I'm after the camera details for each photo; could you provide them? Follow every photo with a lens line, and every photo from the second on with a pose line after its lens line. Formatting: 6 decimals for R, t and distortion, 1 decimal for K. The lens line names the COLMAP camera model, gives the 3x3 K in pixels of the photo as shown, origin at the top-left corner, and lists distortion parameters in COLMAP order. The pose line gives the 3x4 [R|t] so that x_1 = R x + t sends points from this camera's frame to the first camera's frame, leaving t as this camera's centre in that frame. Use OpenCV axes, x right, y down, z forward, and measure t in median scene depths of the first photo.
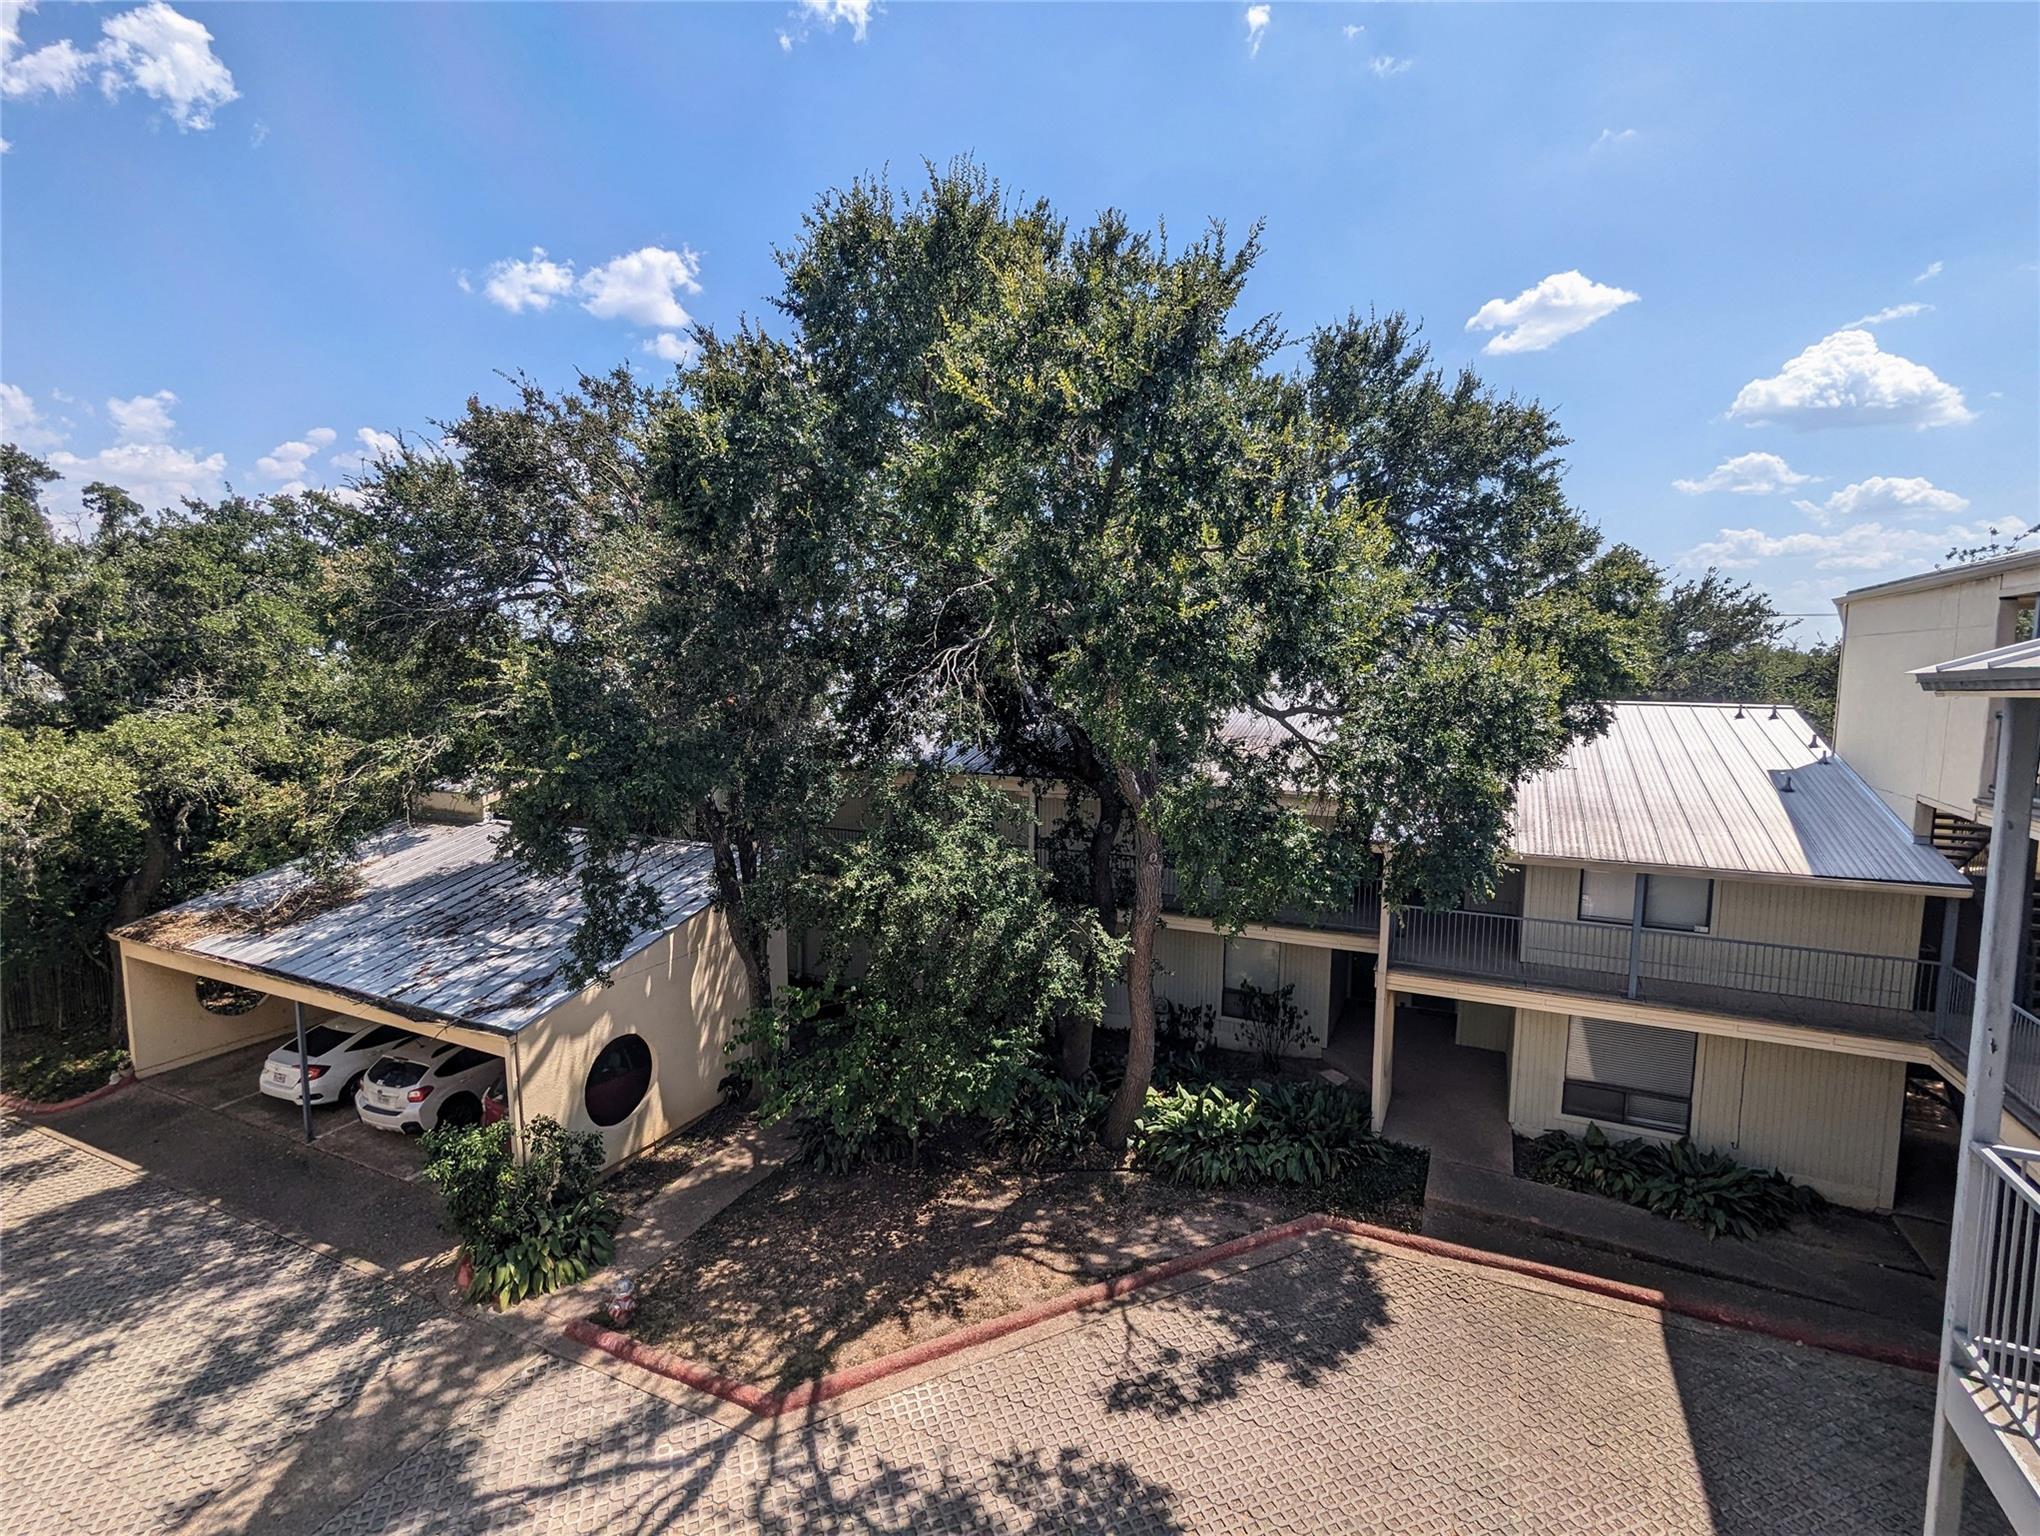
lens RADIAL K [[971.6, 0, 1007.1], [0, 971.6, 775.2], [0, 0, 1]] dist [-0.001720, 0.000471]
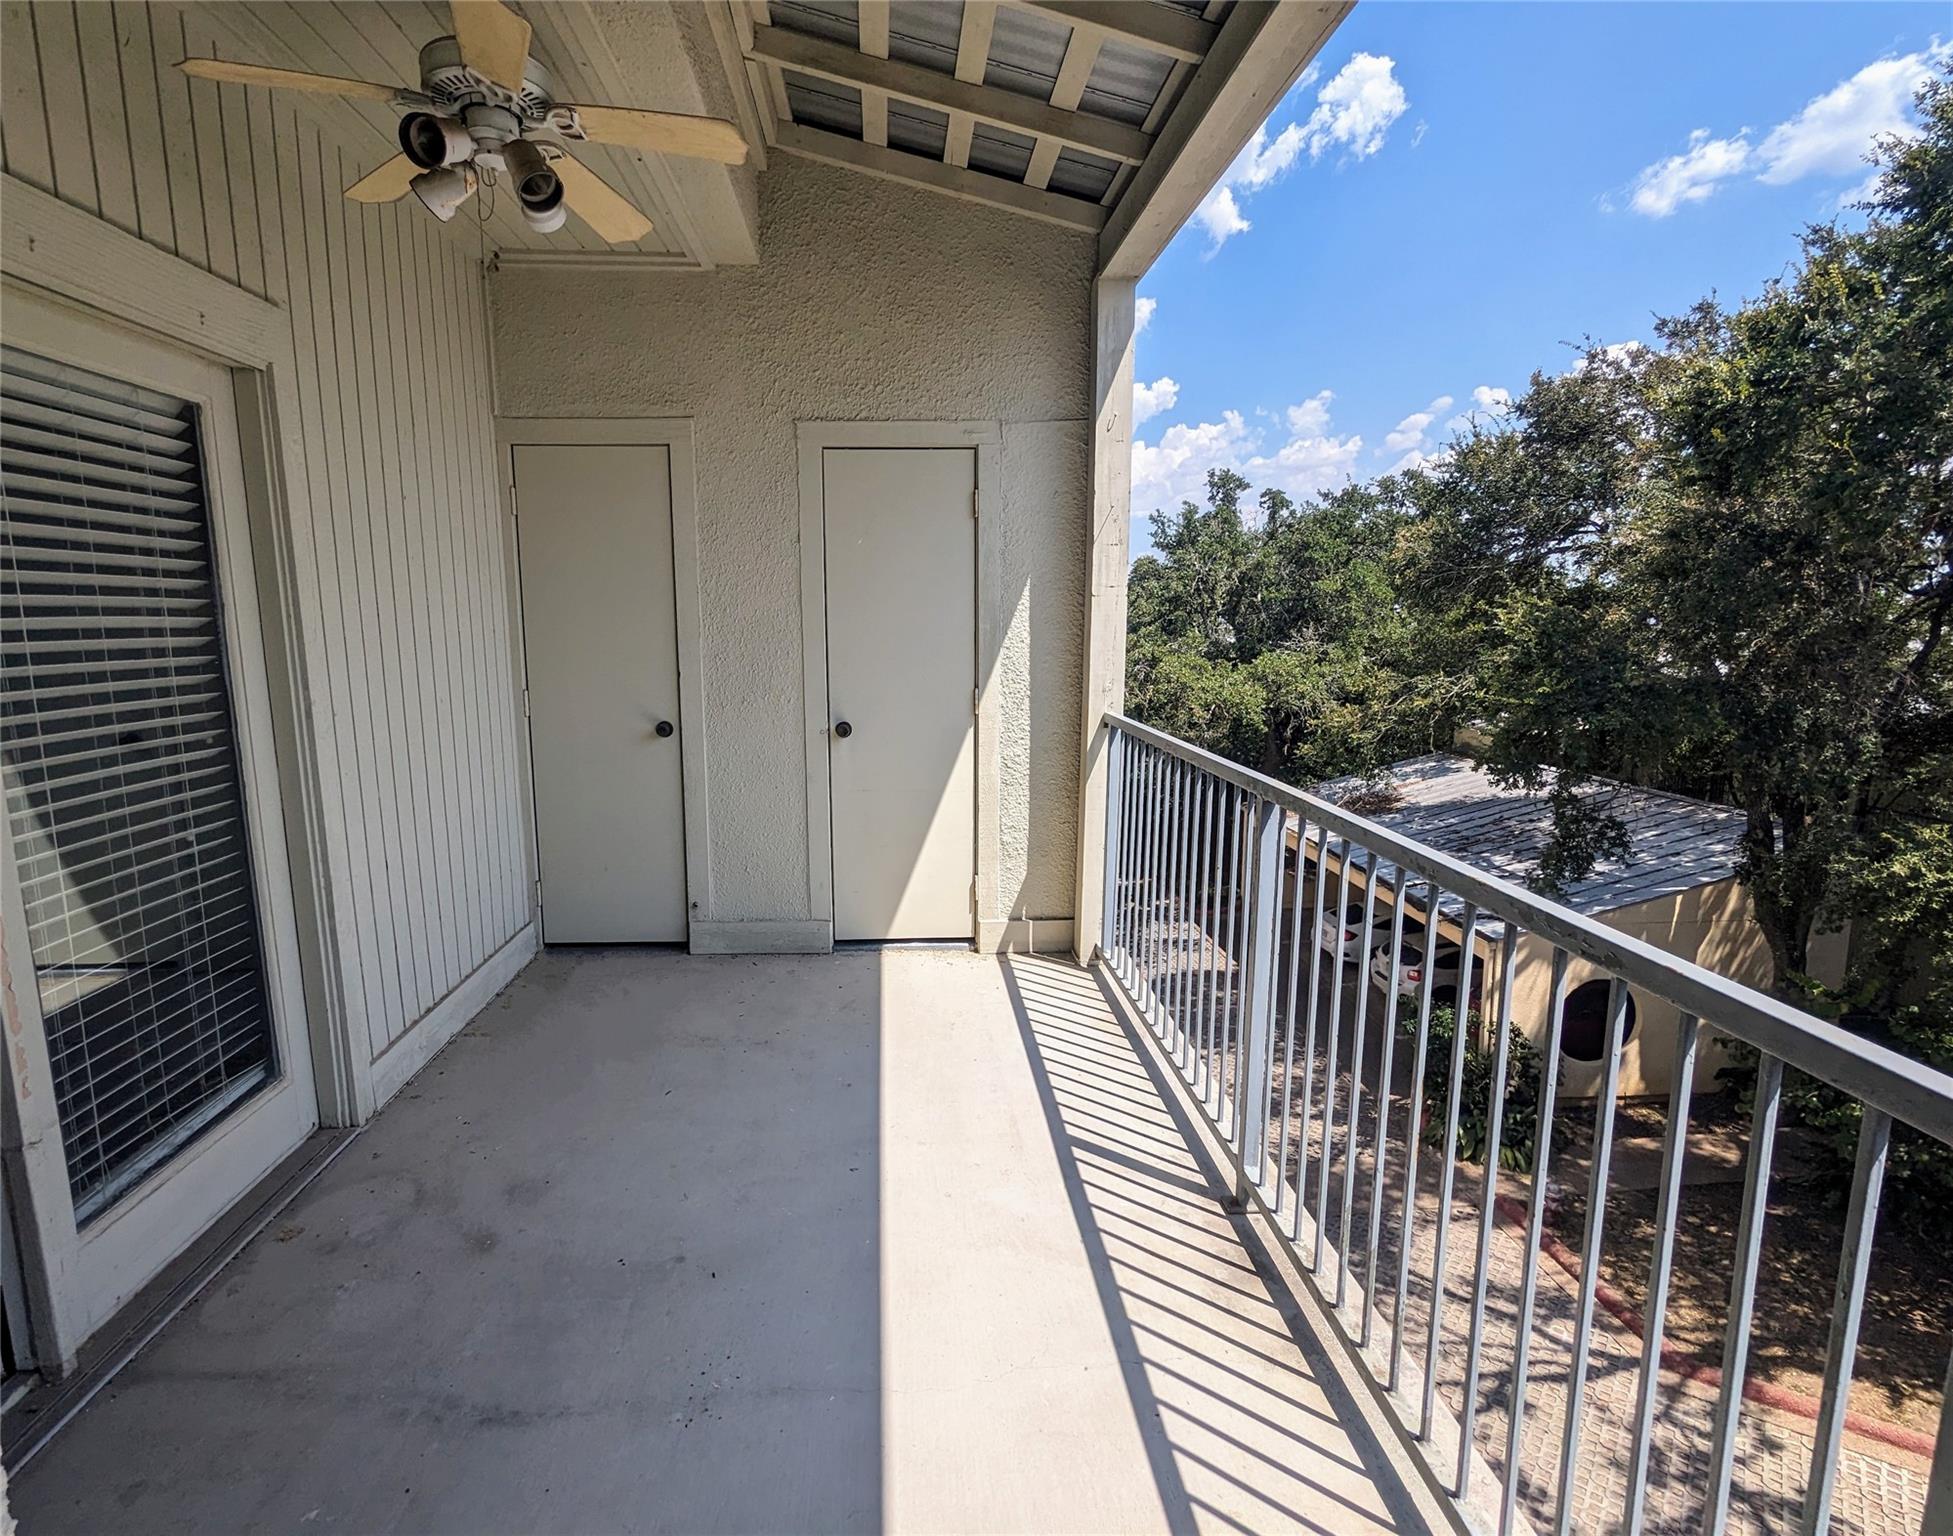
lens RADIAL K [[982.3, 0, 962.5], [0, 982.3, 776.1], [0, 0, 1]] dist [-0.003034, 0.001026]
pose [[0.505126, 0.127406, -0.853590, 0.115604], [-0.085523, 0.991565, 0.097390, 0.014259], [0.858798, 0.023807, 0.511761, -0.110069]]
